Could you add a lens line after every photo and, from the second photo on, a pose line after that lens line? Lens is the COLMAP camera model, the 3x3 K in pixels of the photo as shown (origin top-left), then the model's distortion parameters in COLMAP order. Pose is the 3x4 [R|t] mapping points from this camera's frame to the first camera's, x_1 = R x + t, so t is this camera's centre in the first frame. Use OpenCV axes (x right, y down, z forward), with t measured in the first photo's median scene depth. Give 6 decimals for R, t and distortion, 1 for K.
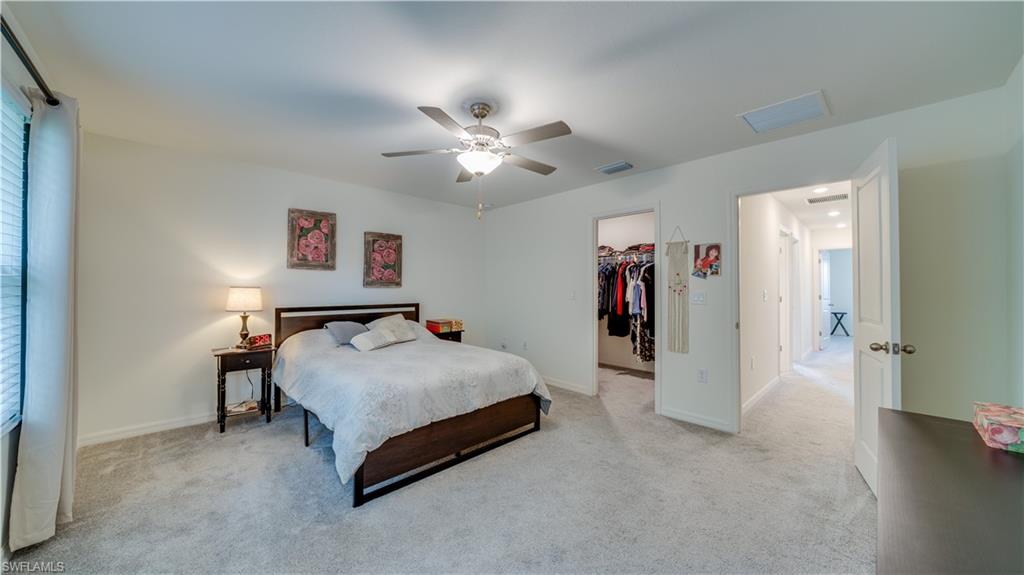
lens RADIAL K [[355.2, 0, 508.1], [0, 355.2, 286.4], [0, 0, 1]] dist [-0.000462, -0.000033]
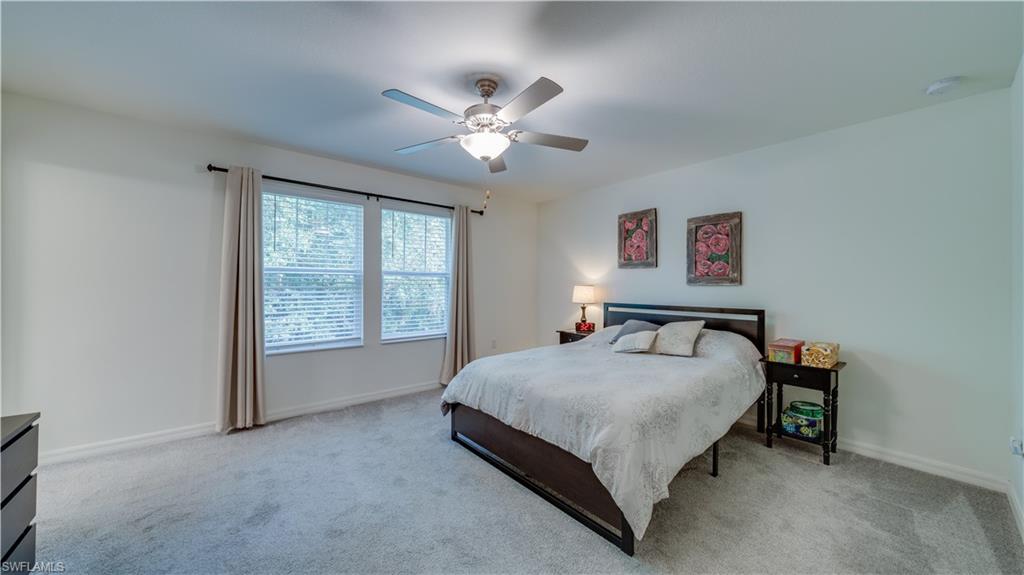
lens RADIAL K [[355.2, 0, 508.1], [0, 355.2, 286.4], [0, 0, 1]] dist [-0.000462, -0.000033]
pose [[-0.063845, 0.002556, -0.997957, 0.526061], [0.001161, 0.999996, 0.002487, 0.002965], [0.997959, -0.001000, -0.063847, 0.714324]]
